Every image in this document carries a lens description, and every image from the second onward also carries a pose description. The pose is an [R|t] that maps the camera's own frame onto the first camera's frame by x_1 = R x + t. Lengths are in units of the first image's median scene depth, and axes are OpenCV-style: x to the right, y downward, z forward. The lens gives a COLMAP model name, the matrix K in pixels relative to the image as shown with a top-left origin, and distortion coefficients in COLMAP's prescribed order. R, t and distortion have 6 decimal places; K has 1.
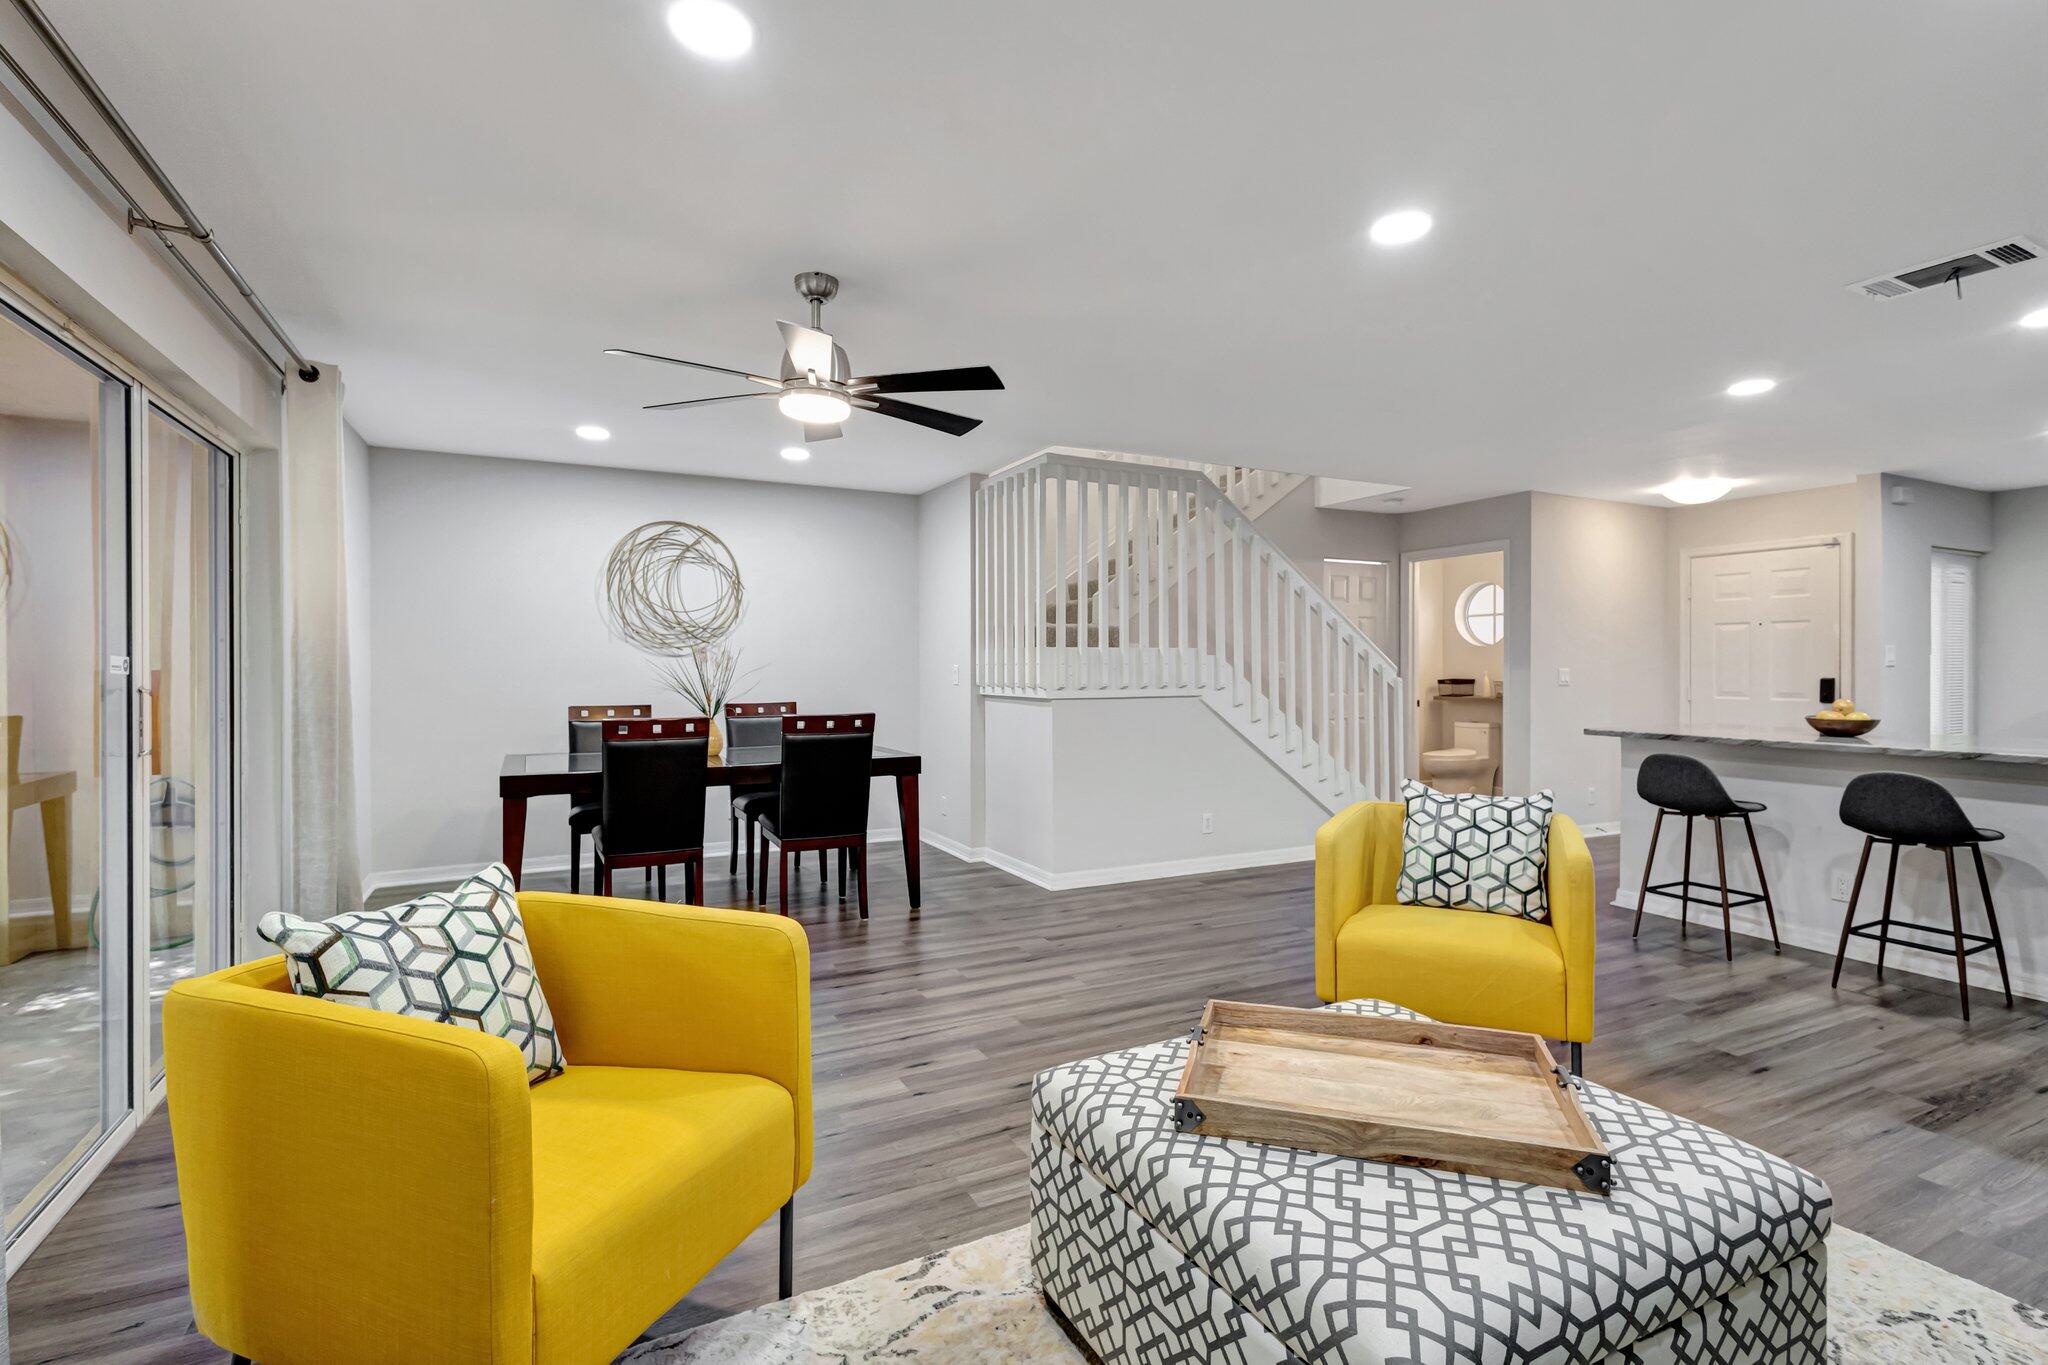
lens RADIAL K [[948.0, 0, 1023.0], [0, 948.0, 664.9], [0, 0, 1]] dist [-0.000668, -0.000359]
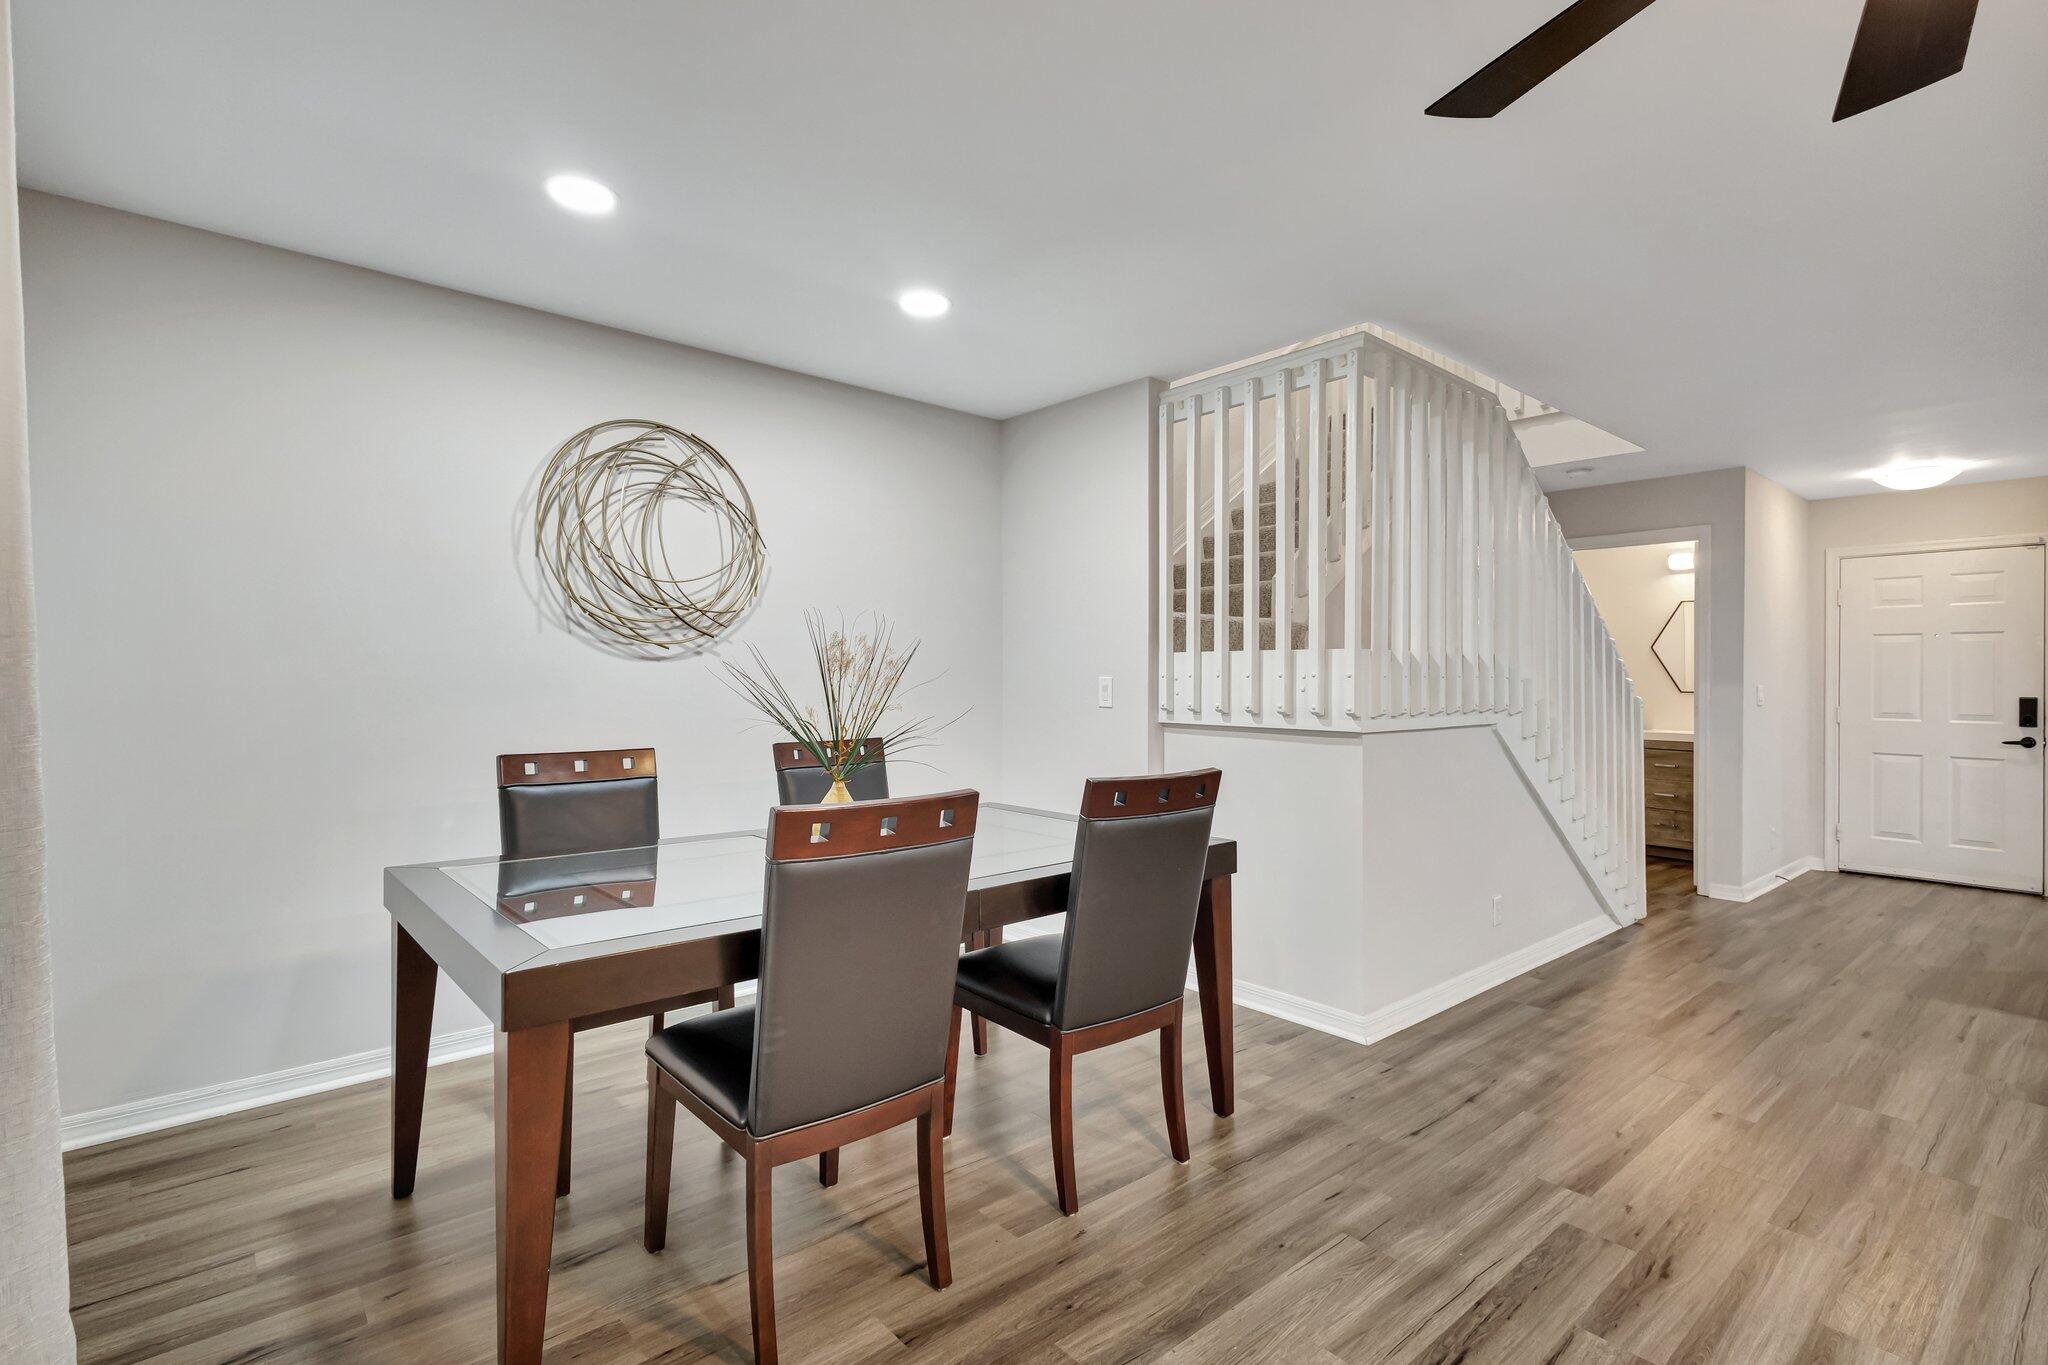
lens RADIAL K [[952.9, 0, 1028.6], [0, 952.9, 680.9], [0, 0, 1]] dist [0.020415, -0.009673]
pose [[0.971892, 0.004745, 0.235379, -0.291250], [-0.005366, 0.999984, 0.001999, 0.001912], [-0.235366, -0.003206, 0.971902, 0.397567]]
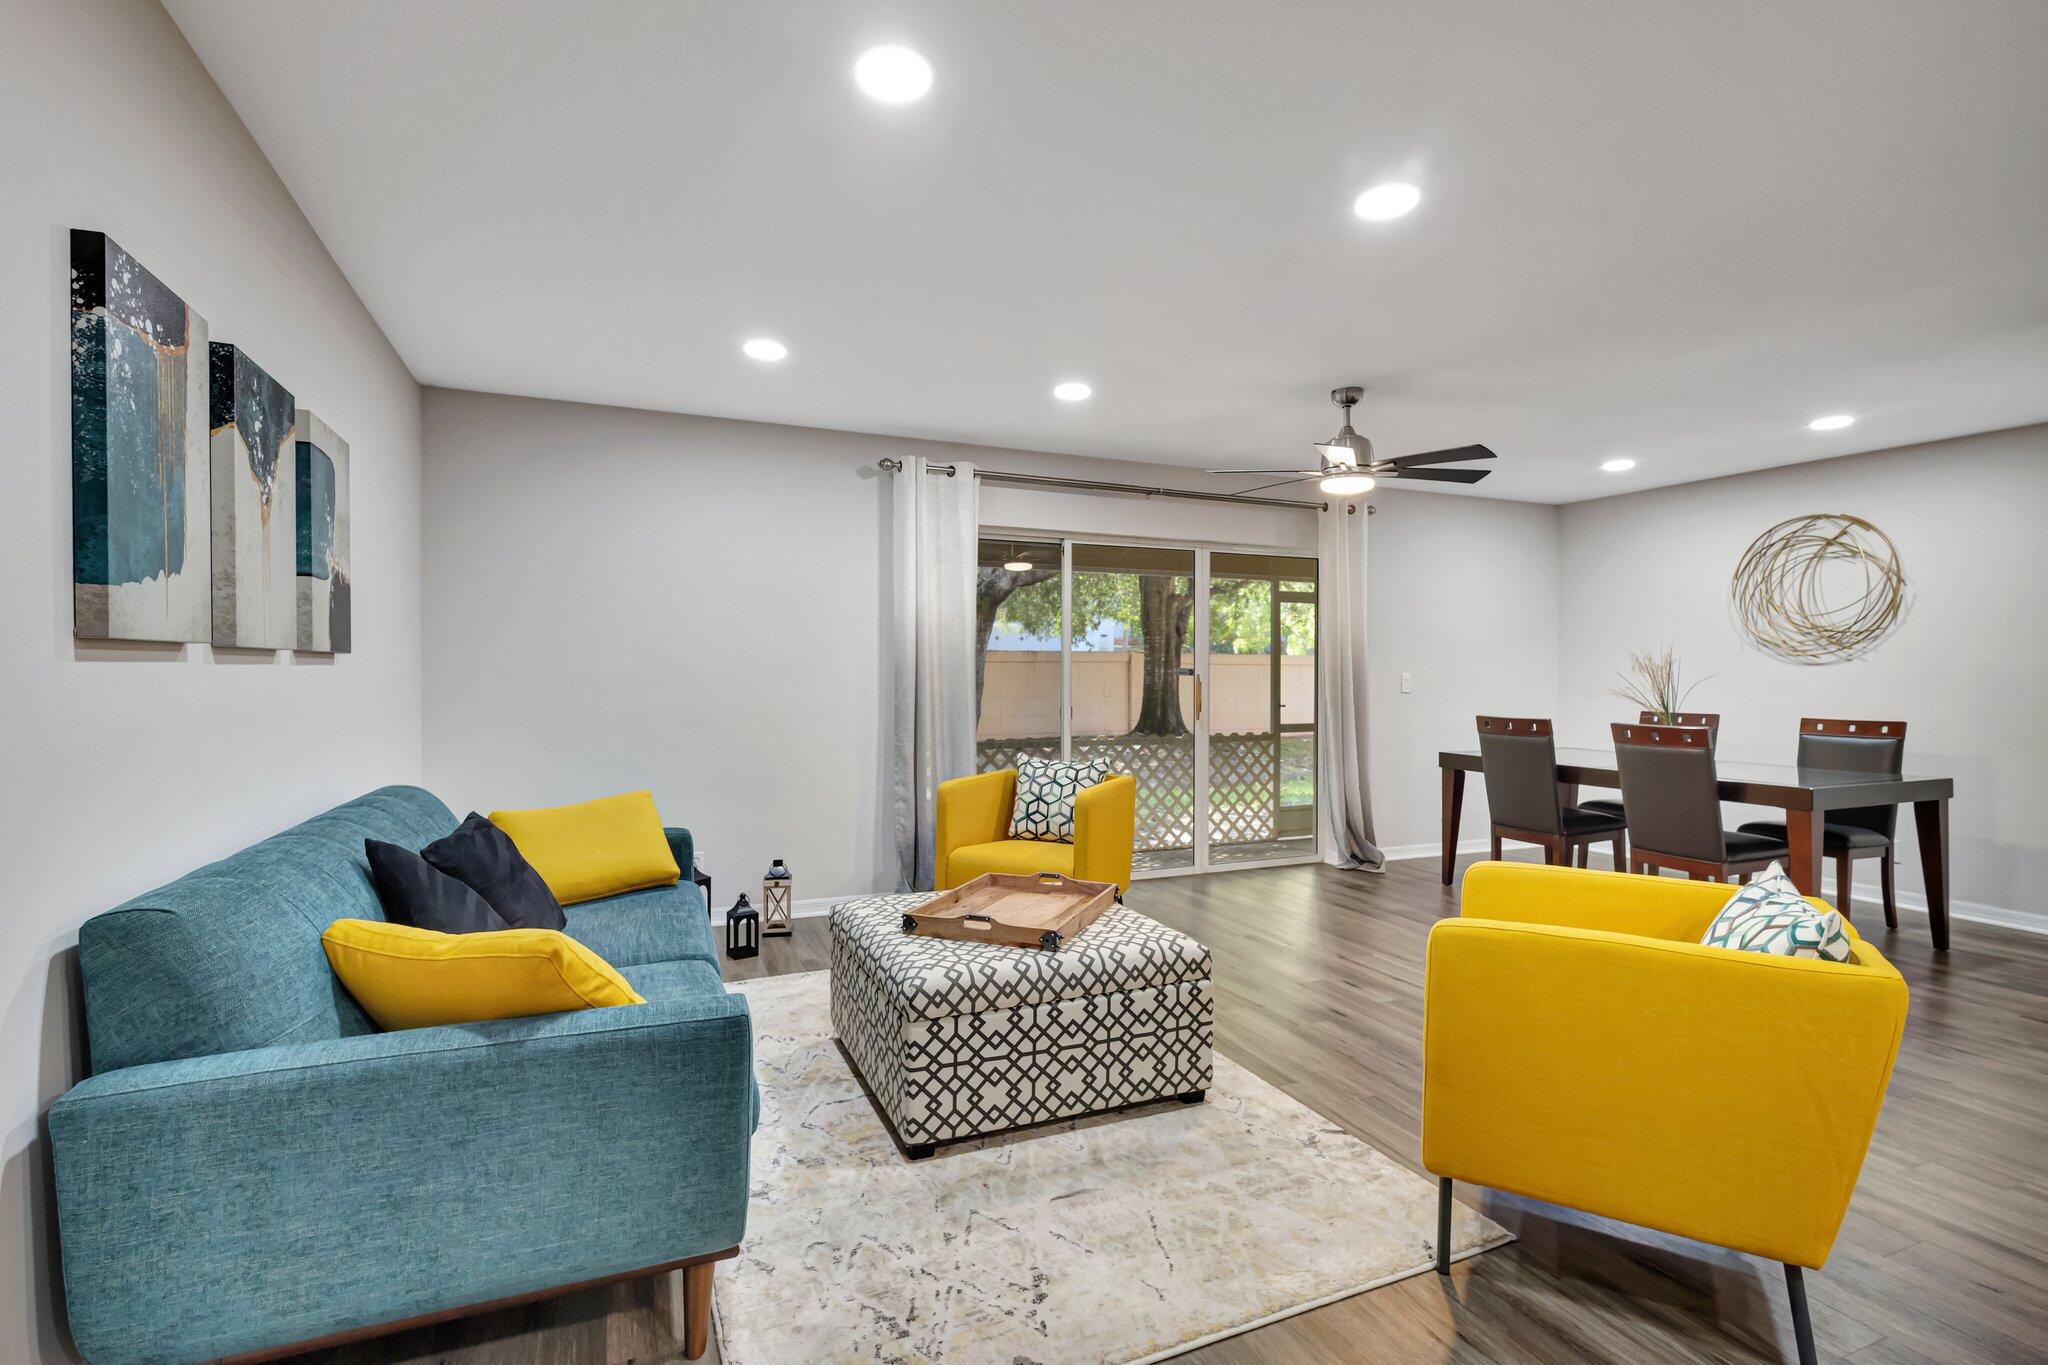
lens RADIAL K [[973.8, 0, 1039.3], [0, 973.8, 666.4], [0, 0, 1]] dist [0.000665, 0.014527]
pose [[-0.052271, -0.003639, -0.998626, 0.621790], [-0.001944, 0.999992, -0.003542, -0.002626], [0.998631, 0.001756, -0.052278, 0.322022]]
